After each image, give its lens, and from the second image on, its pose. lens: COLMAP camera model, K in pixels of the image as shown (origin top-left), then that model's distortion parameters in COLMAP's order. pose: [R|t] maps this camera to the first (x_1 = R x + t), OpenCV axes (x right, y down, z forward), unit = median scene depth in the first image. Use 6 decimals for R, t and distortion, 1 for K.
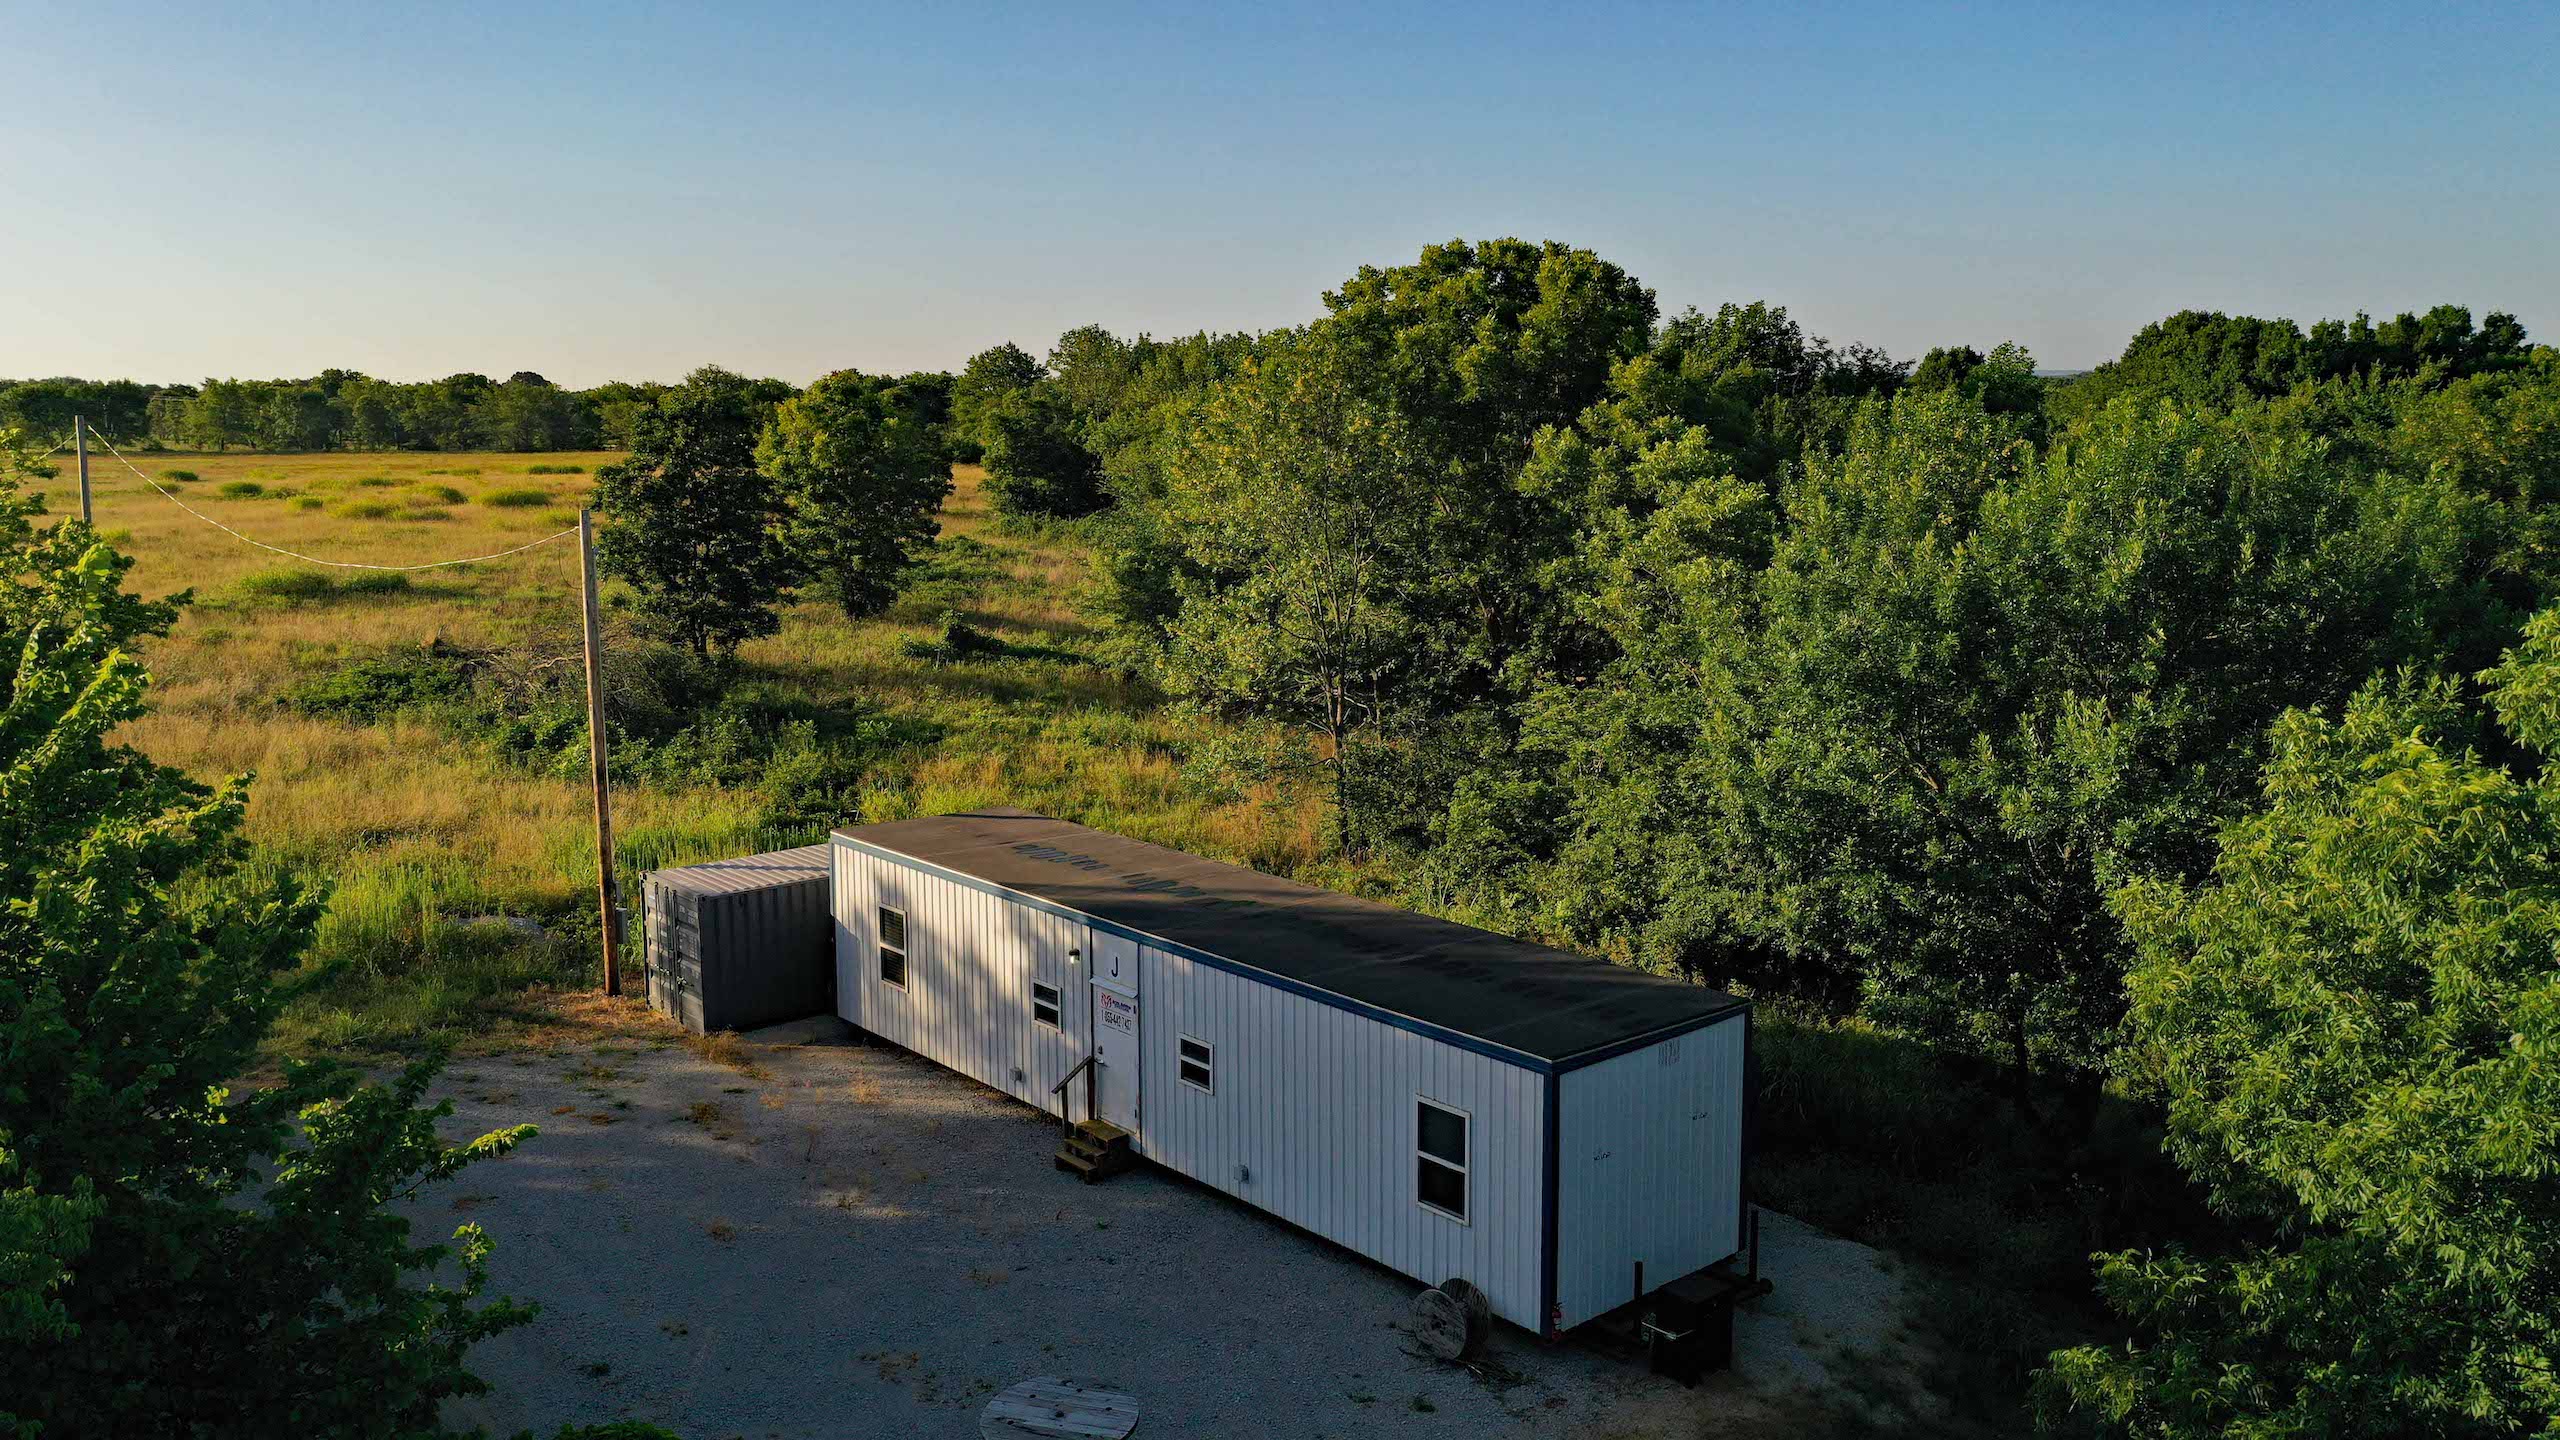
lens RADIAL K [[2020.7, 0, 1283.4], [0, 2020.7, 718.5], [0, 0, 1]] dist [-0.002121, 0.003003]
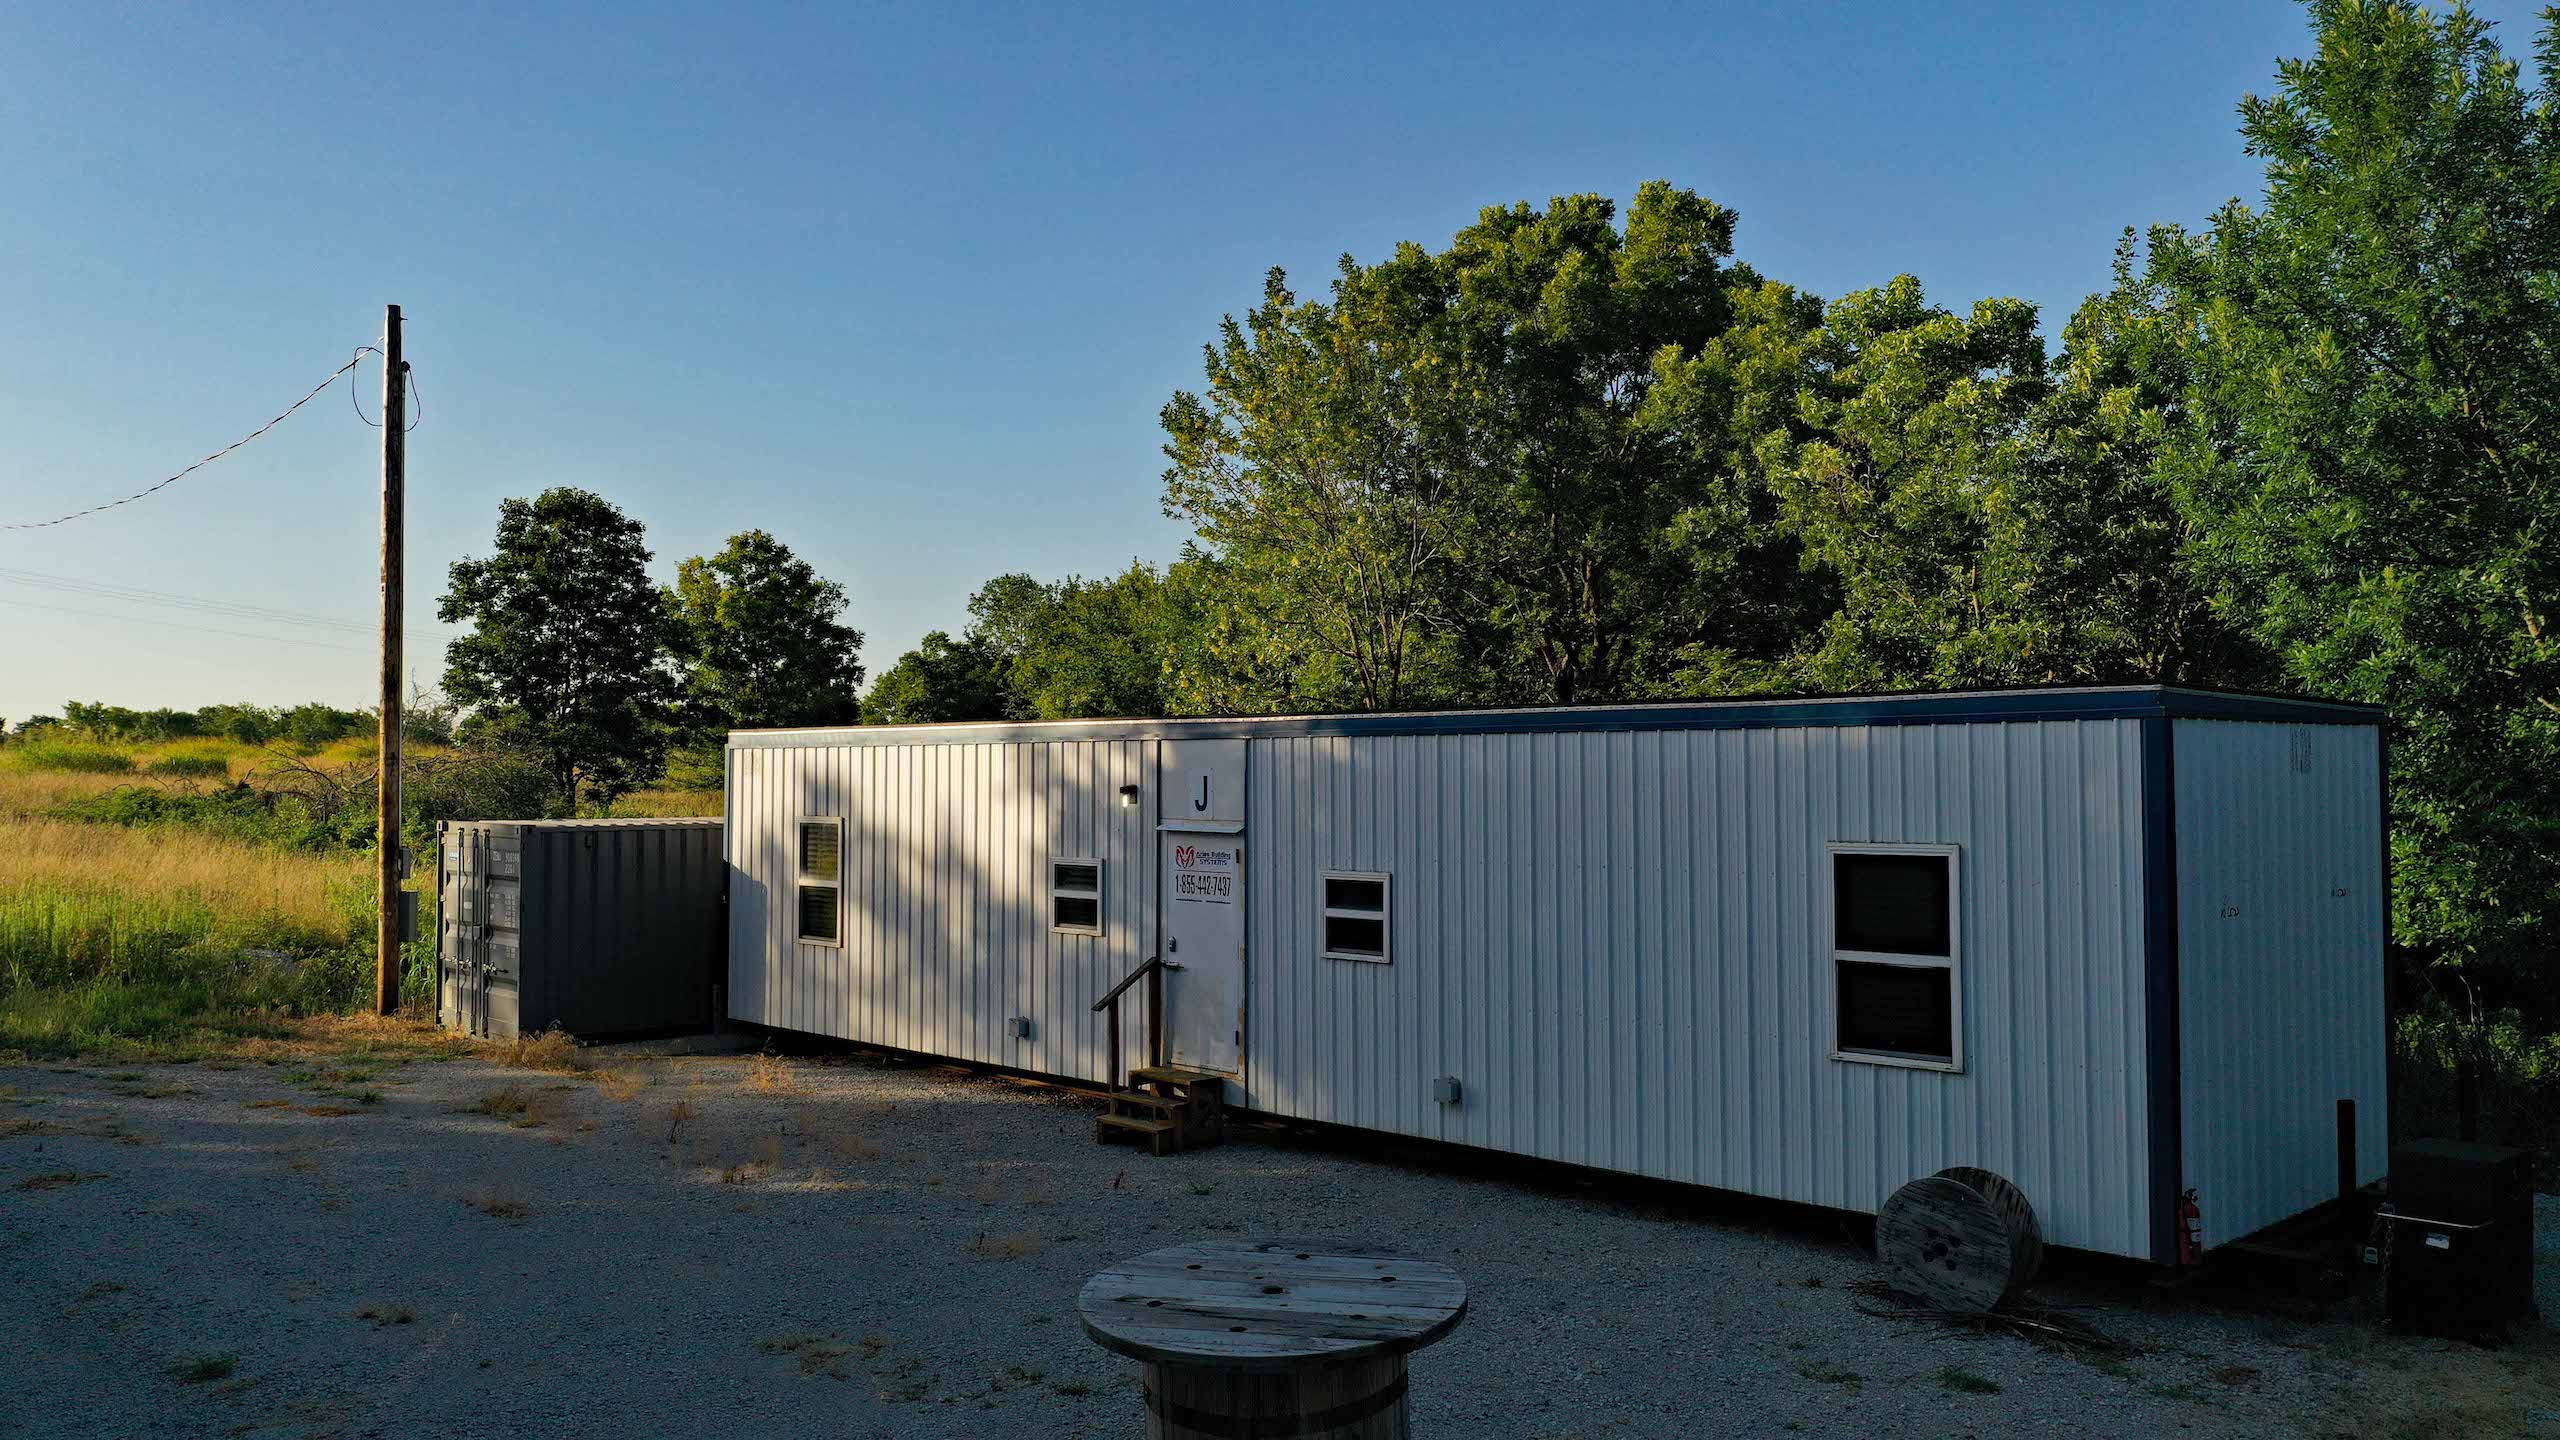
lens RADIAL K [[2020.7, 0, 1275.9], [0, 2020.7, 718.7], [0, 0, 1]] dist [-0.002121, 0.003003]
pose [[0.998886, 0.001340, 0.047178, -0.084994], [0.007361, 0.982941, -0.183772, 0.200961], [-0.046620, 0.183914, 0.981836, 0.379851]]
